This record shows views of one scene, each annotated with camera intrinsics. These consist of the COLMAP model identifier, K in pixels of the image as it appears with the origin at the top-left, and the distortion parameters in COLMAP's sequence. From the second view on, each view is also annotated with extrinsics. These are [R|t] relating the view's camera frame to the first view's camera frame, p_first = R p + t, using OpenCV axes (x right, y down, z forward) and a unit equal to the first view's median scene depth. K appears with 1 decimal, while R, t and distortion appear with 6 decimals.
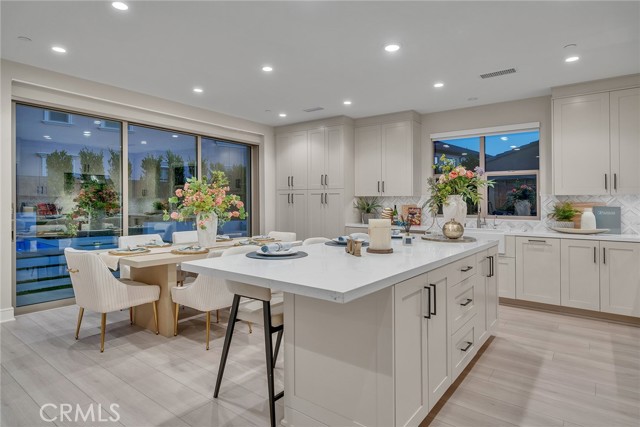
lens RADIAL K [[345.8, 0, 312.8], [0, 345.8, 188.7], [0, 0, 1]] dist [0.002463, 0.001654]
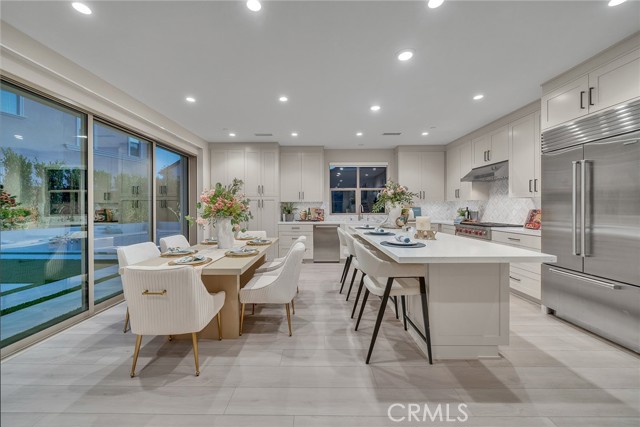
lens RADIAL K [[237.4, 0, 320.3], [0, 237.4, 200.8], [0, 0, 1]] dist [-0.000182, -0.000140]
pose [[0.808686, 0.004884, 0.588220, -0.428259], [-0.014911, 0.999814, 0.012198, 0.004177], [-0.588051, -0.018635, 0.808609, 0.194864]]
